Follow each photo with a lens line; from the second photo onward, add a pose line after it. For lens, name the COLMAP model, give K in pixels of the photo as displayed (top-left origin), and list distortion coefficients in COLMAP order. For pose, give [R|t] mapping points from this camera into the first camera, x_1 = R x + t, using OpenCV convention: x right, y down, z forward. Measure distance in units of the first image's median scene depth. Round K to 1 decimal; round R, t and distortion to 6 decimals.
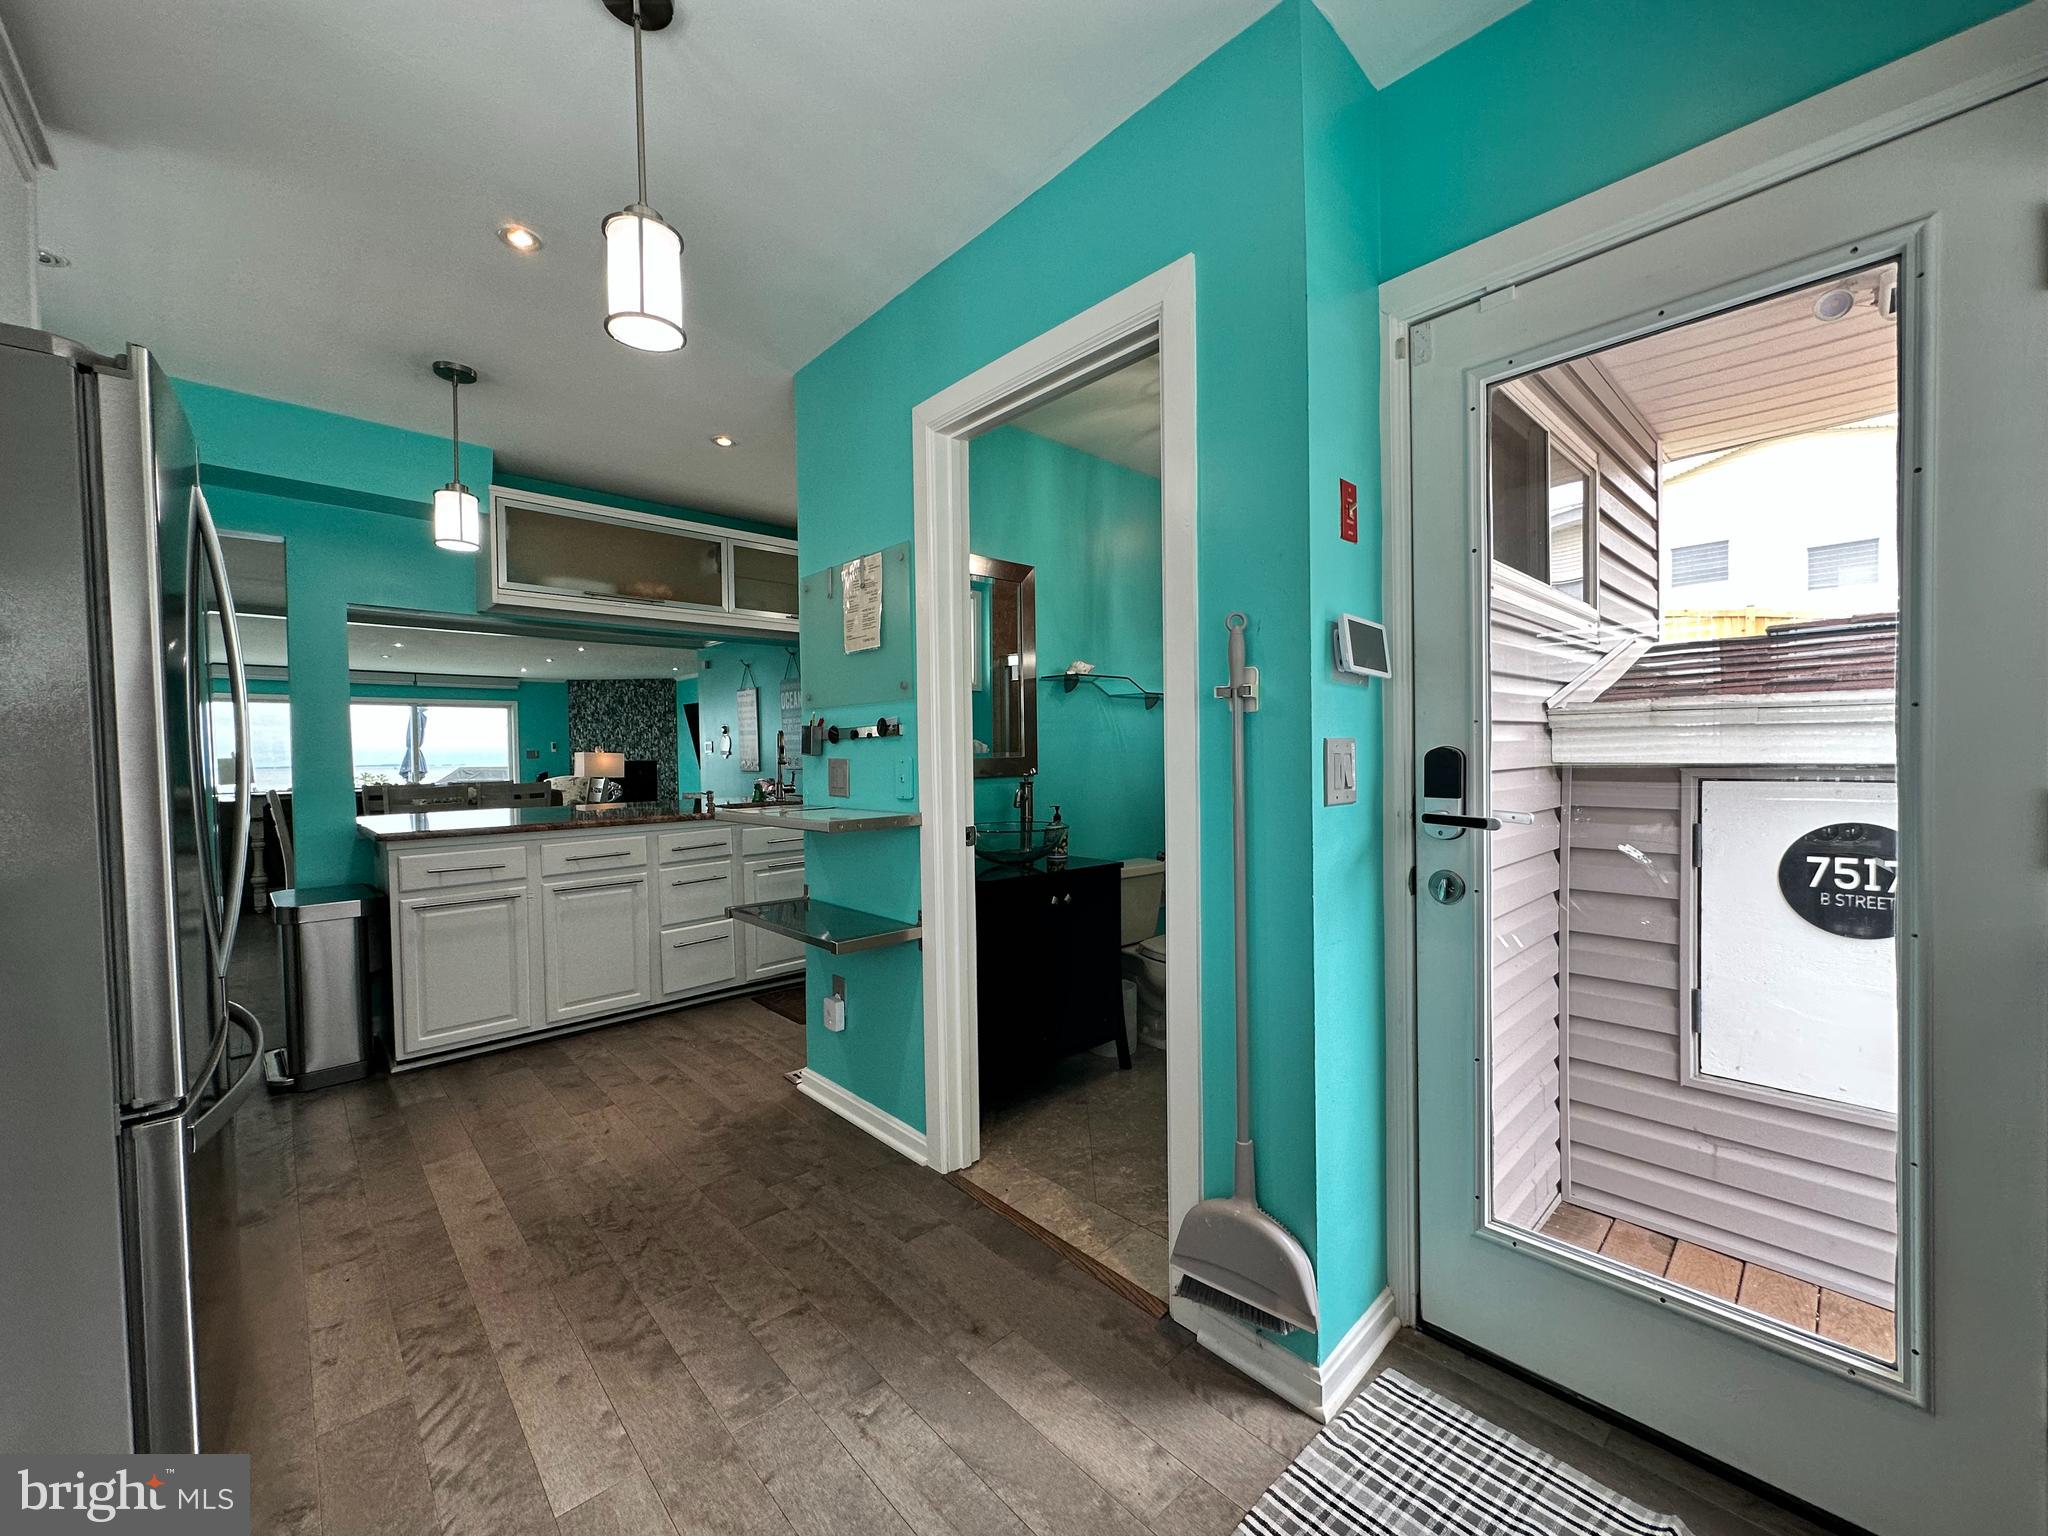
lens RADIAL K [[817.3, 0, 1022.4], [0, 817.3, 771.6], [0, 0, 1]] dist [-0.001004, 0.000465]
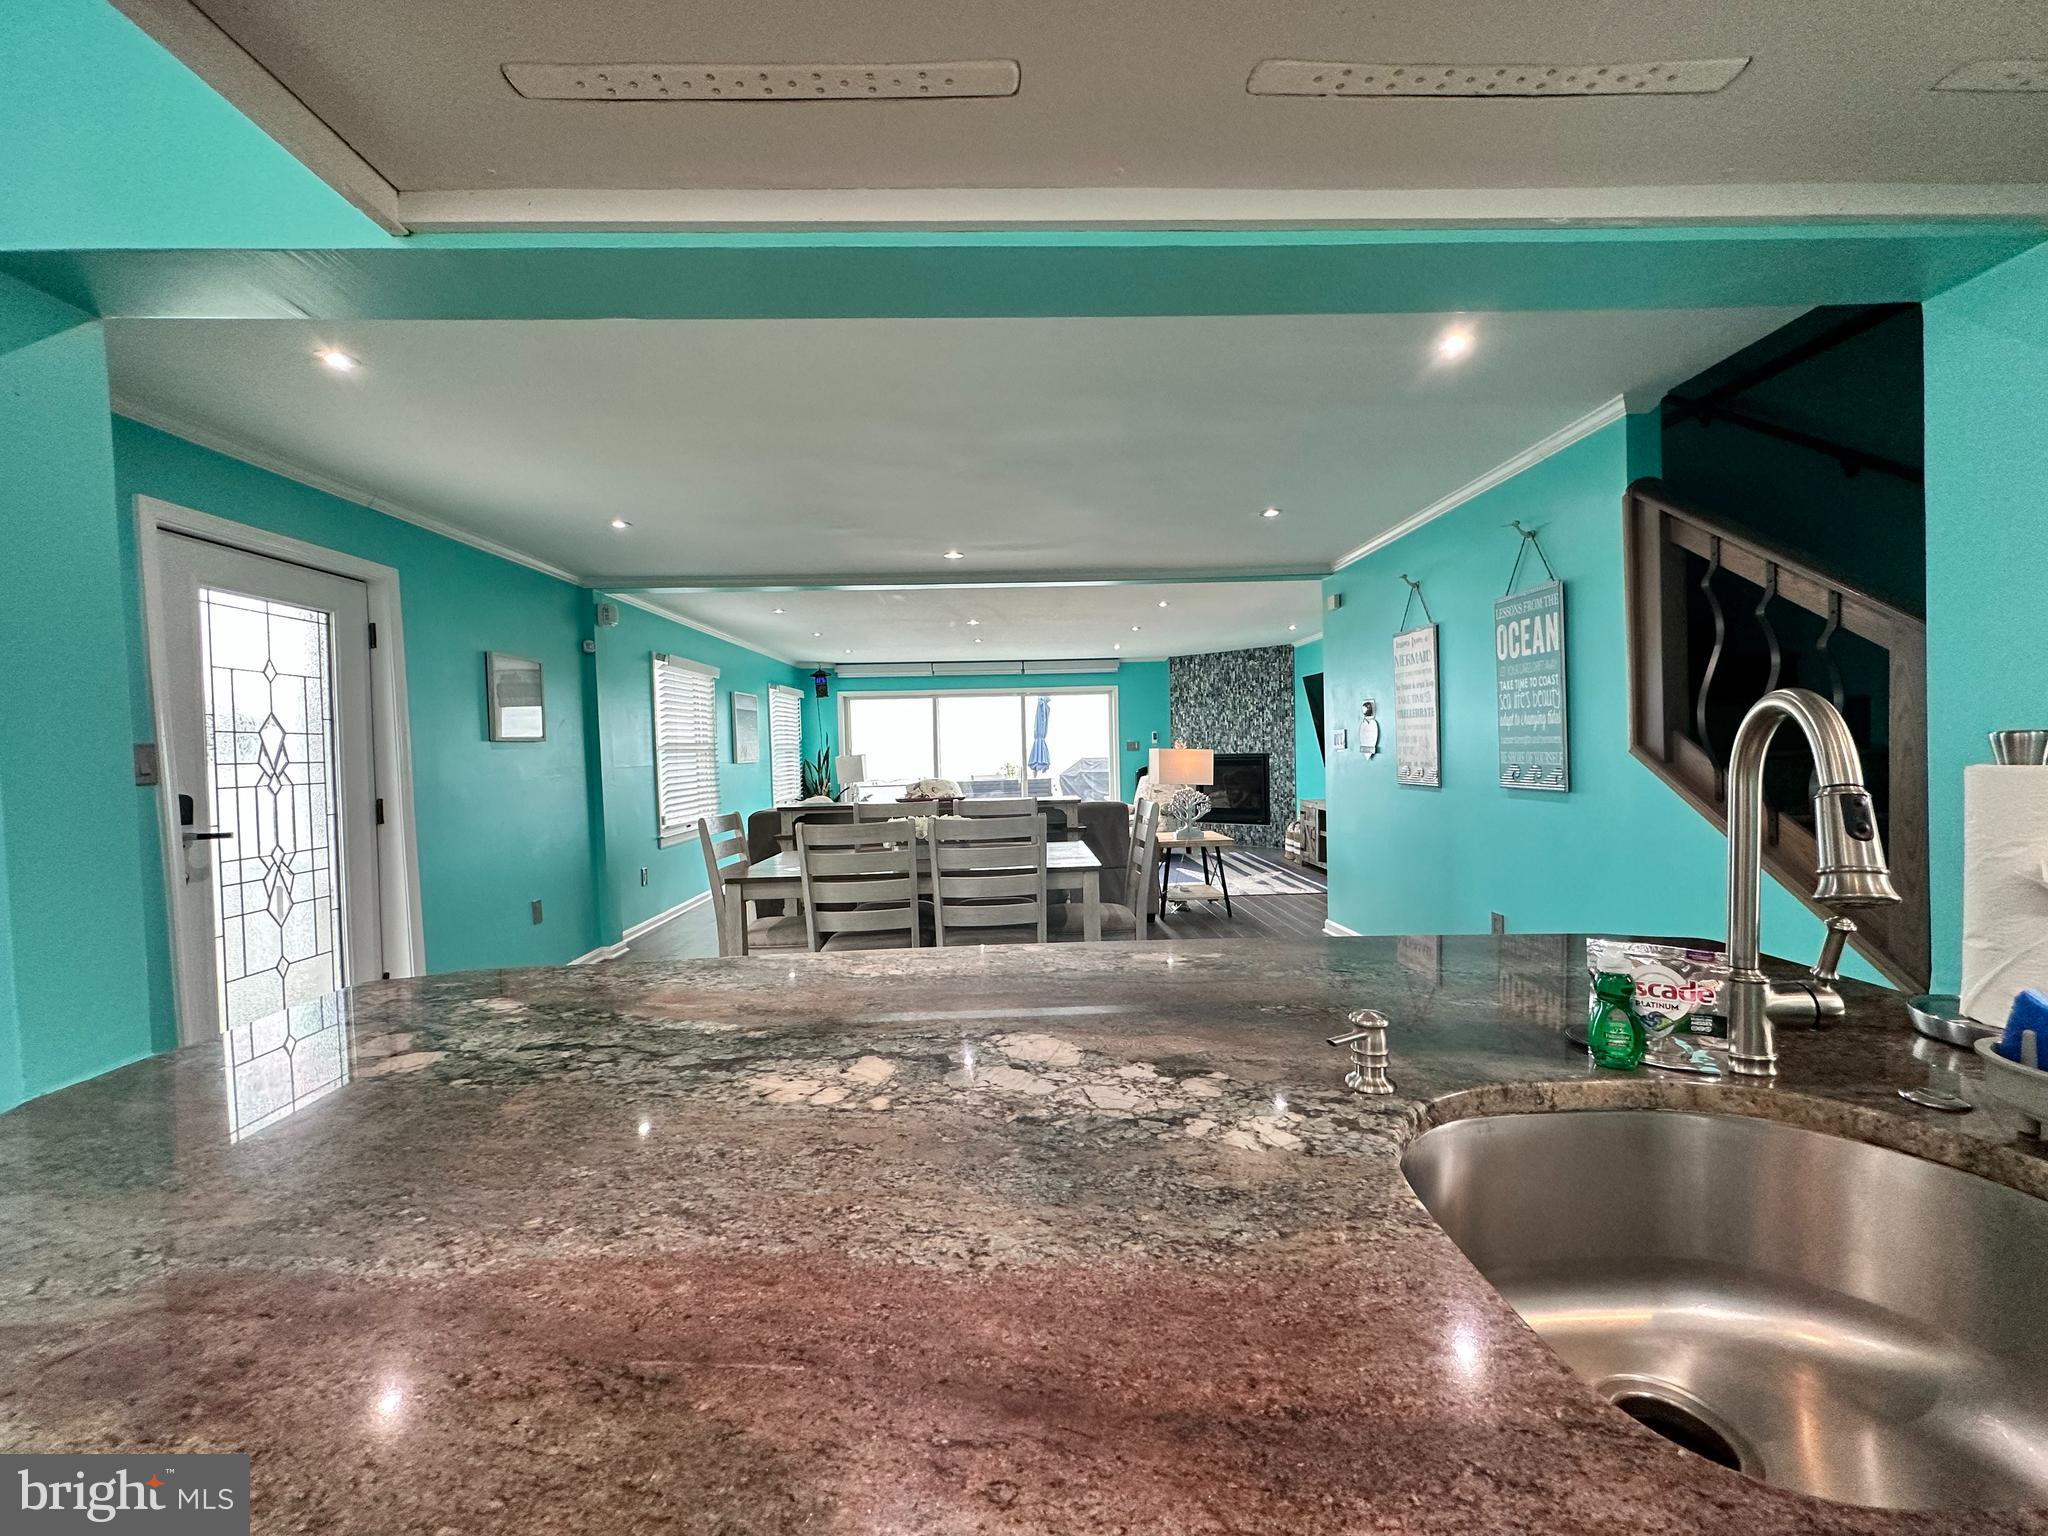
lens RADIAL K [[817.3, 0, 1022.4], [0, 817.3, 771.6], [0, 0, 1]] dist [-0.001004, 0.000465]
pose [[0.744957, 0.016792, -0.666901, -0.259800], [-0.002614, 0.999749, 0.022254, -0.031391], [0.667107, -0.014835, 0.744814, 0.659647]]
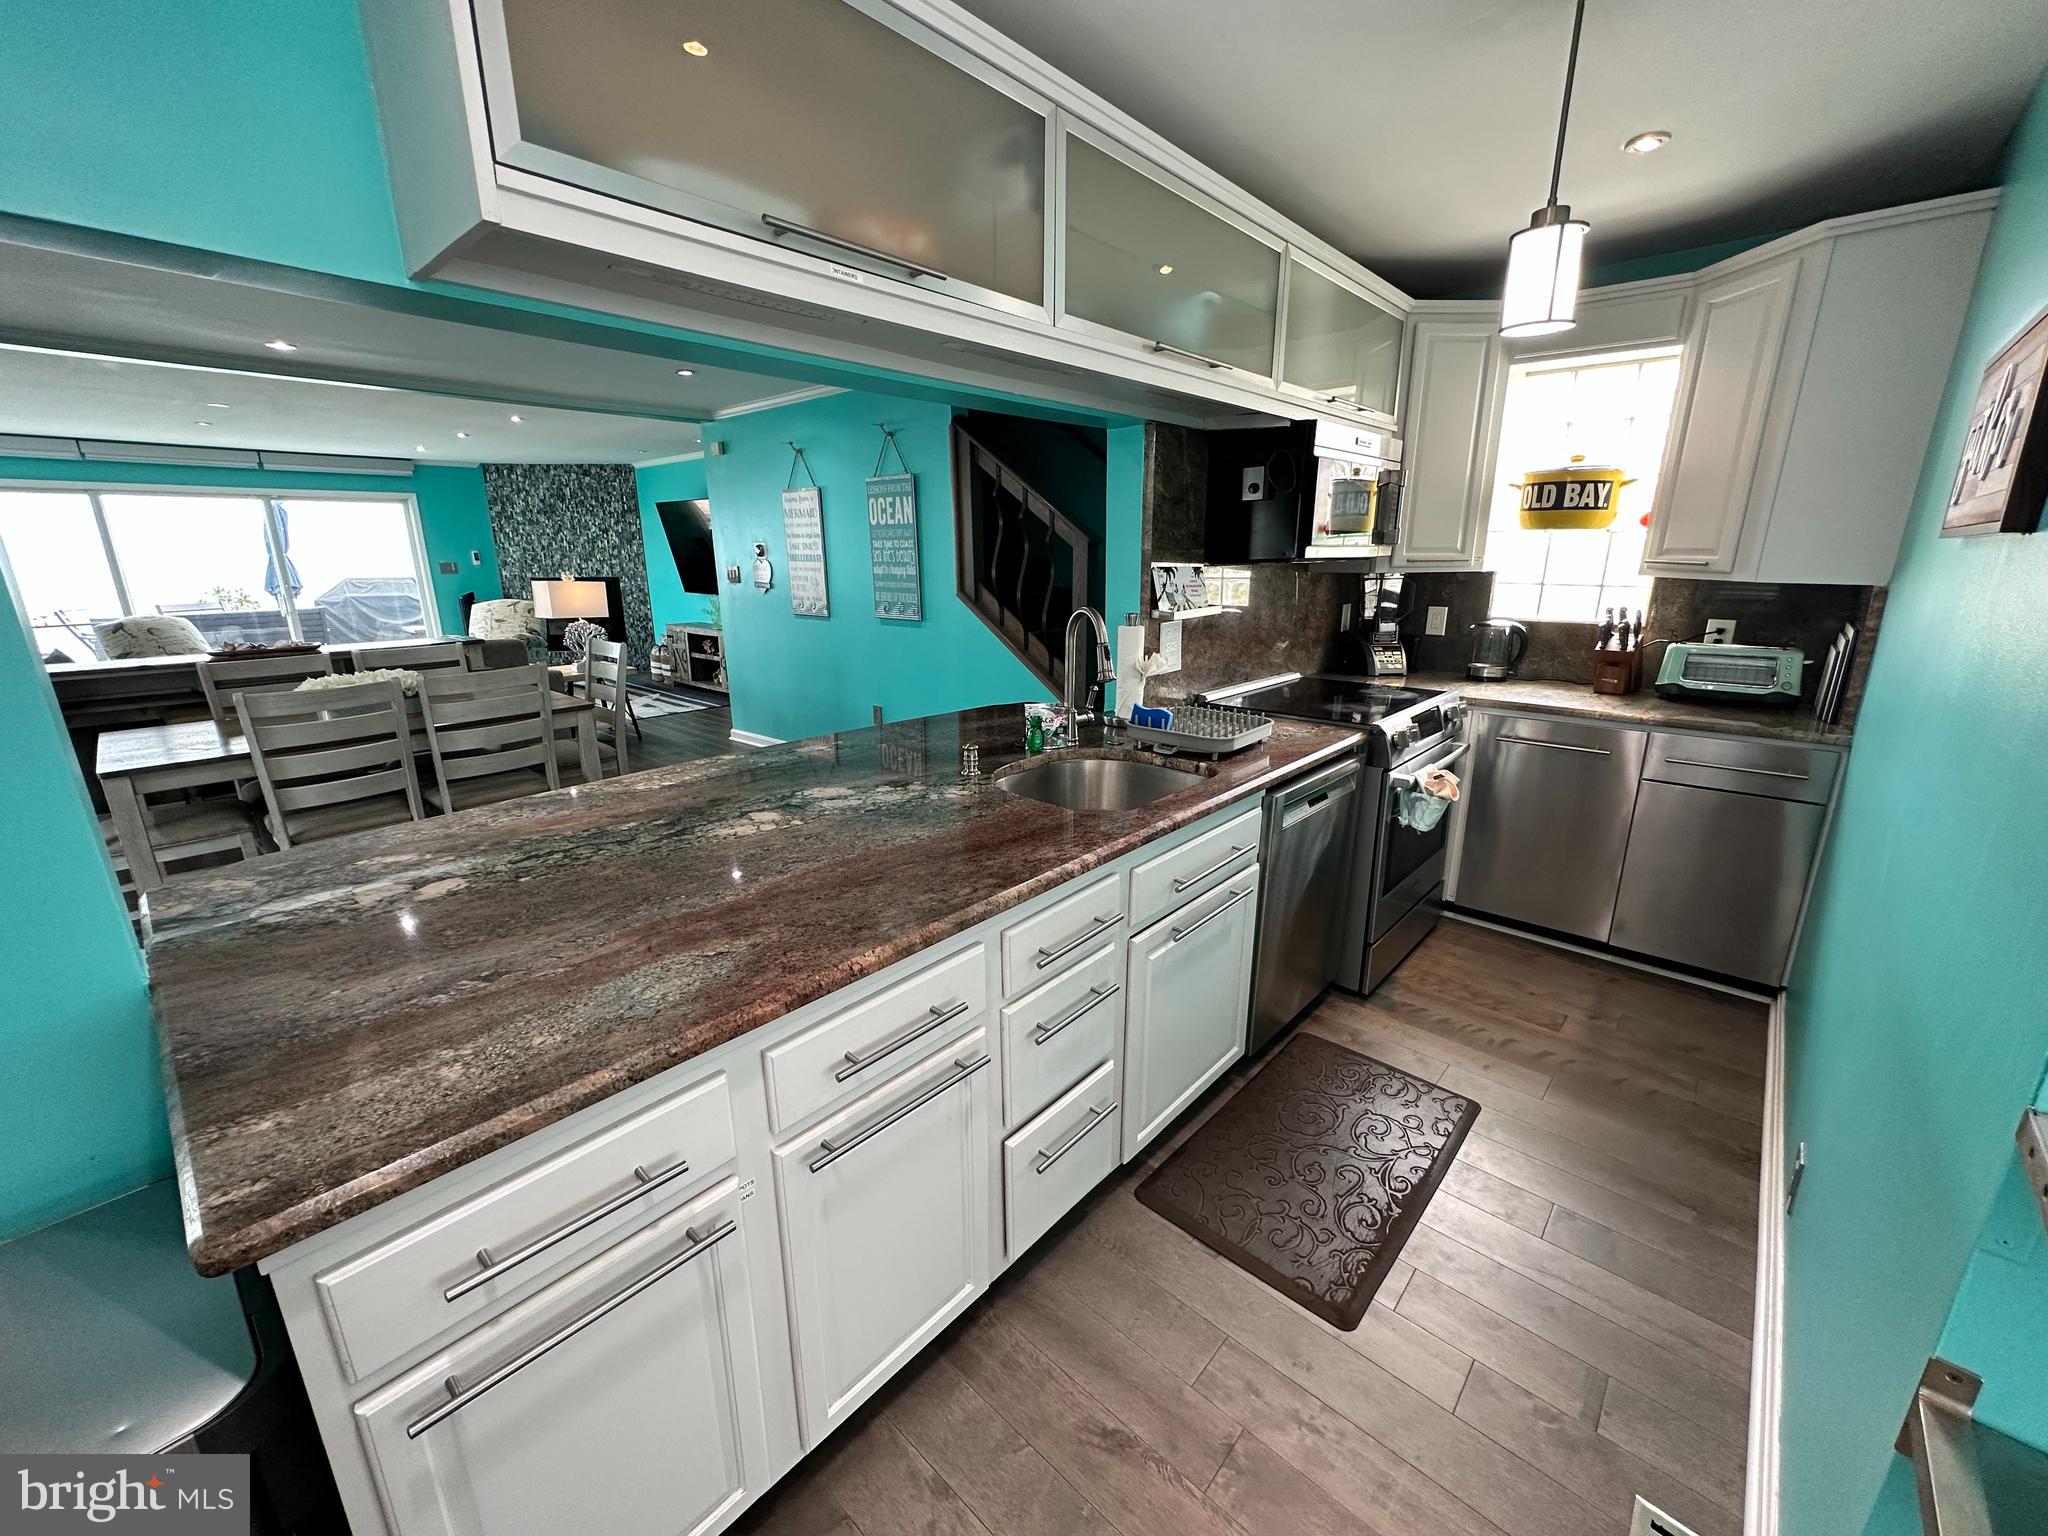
lens RADIAL K [[817.3, 0, 1022.4], [0, 817.3, 771.6], [0, 0, 1]] dist [-0.001004, 0.000465]
pose [[0.996753, -0.010221, 0.079864, -0.321983], [-0.009428, 0.970270, 0.241842, -0.062162], [-0.079962, -0.241809, 0.967023, 0.442846]]
